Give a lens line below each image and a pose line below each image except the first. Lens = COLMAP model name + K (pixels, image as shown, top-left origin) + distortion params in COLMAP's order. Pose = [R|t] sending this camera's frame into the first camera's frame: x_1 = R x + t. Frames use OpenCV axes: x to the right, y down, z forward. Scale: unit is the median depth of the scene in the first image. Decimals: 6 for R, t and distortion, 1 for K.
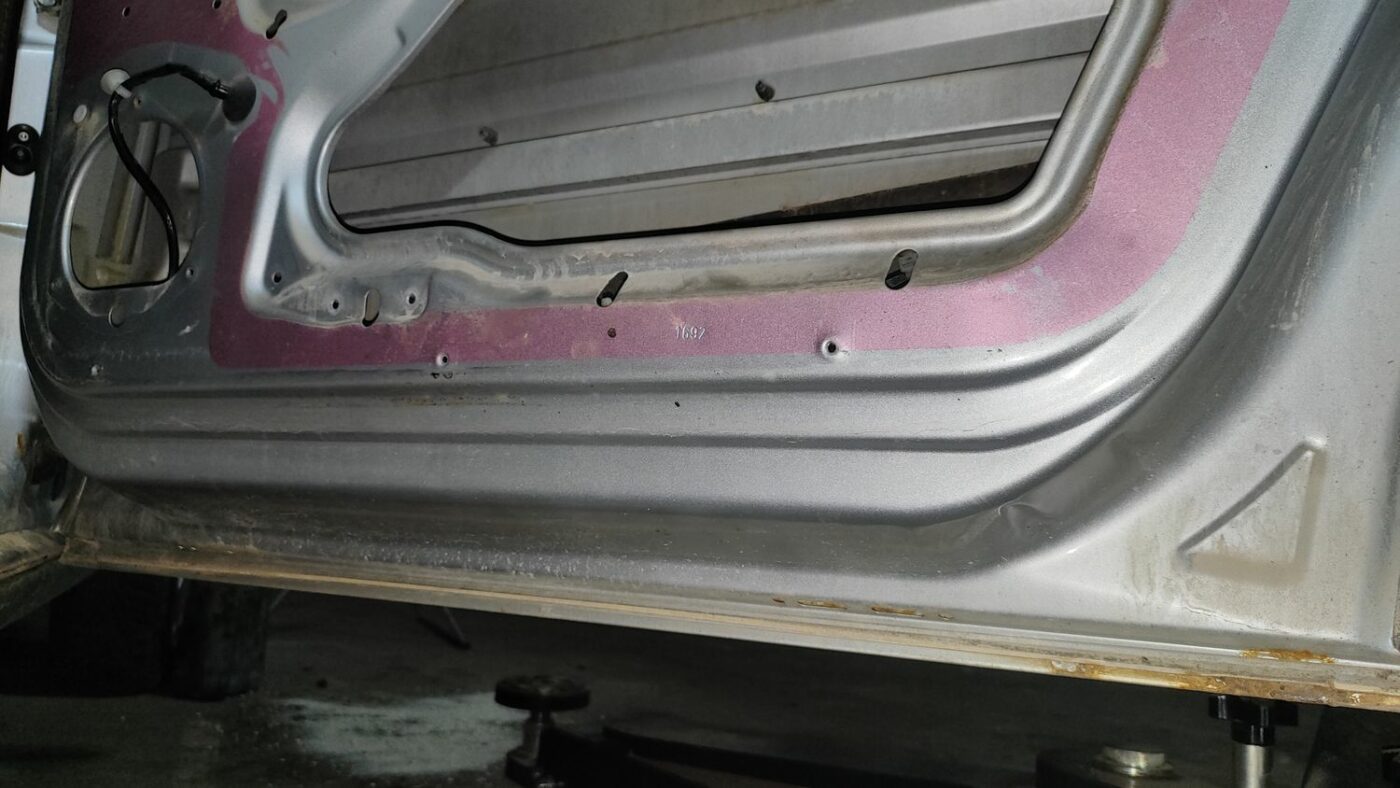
lens RADIAL K [[1001.7, 0, 700.0], [0, 1001.7, 394.0], [0, 0, 1]] dist [-0.002455, -0.000990]
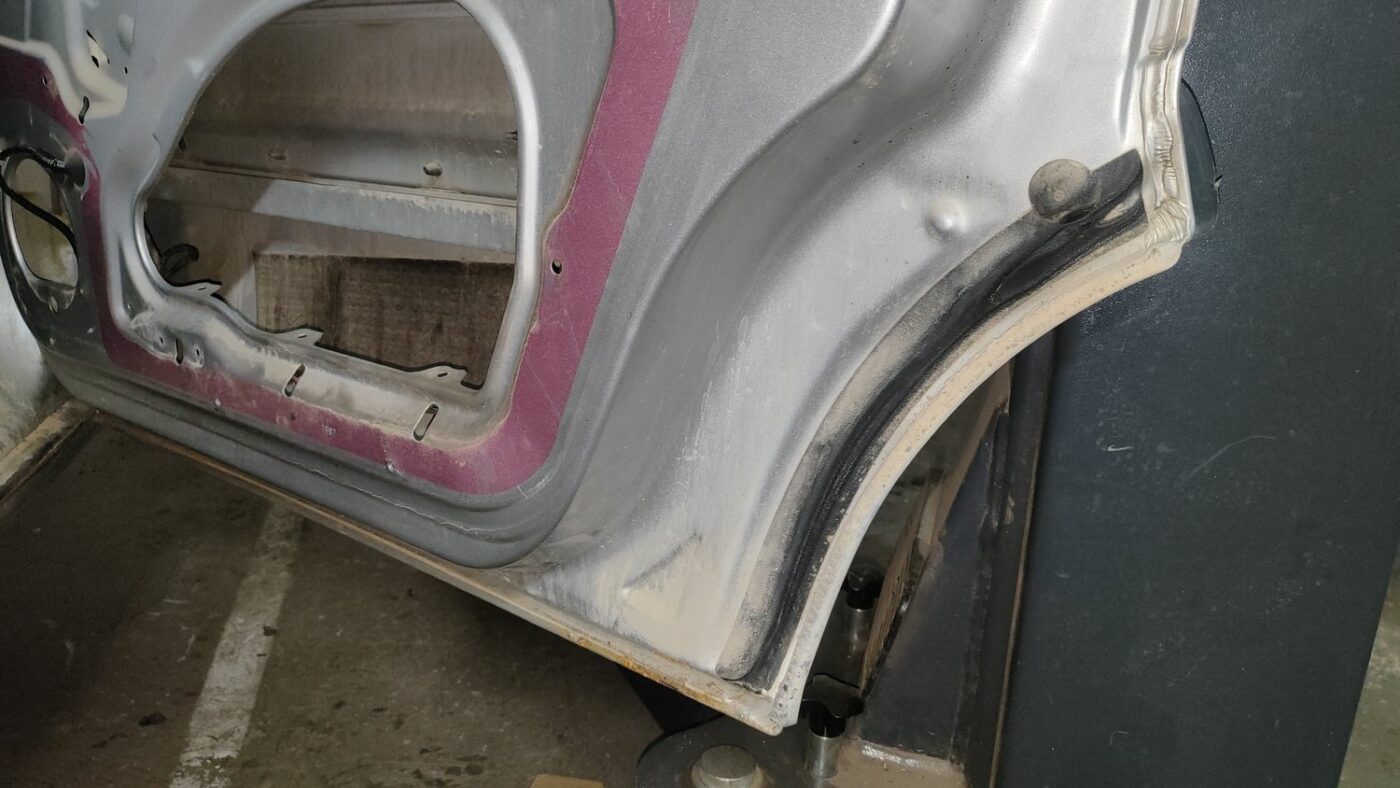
lens RADIAL K [[1001.7, 0, 700.0], [0, 1001.7, 394.0], [0, 0, 1]] dist [-0.002455, -0.000990]
pose [[0.985786, 0.020872, -0.166705, 0.657589], [0.046103, 0.920556, 0.387881, -0.557068], [0.161557, -0.390053, 0.906509, -0.211119]]
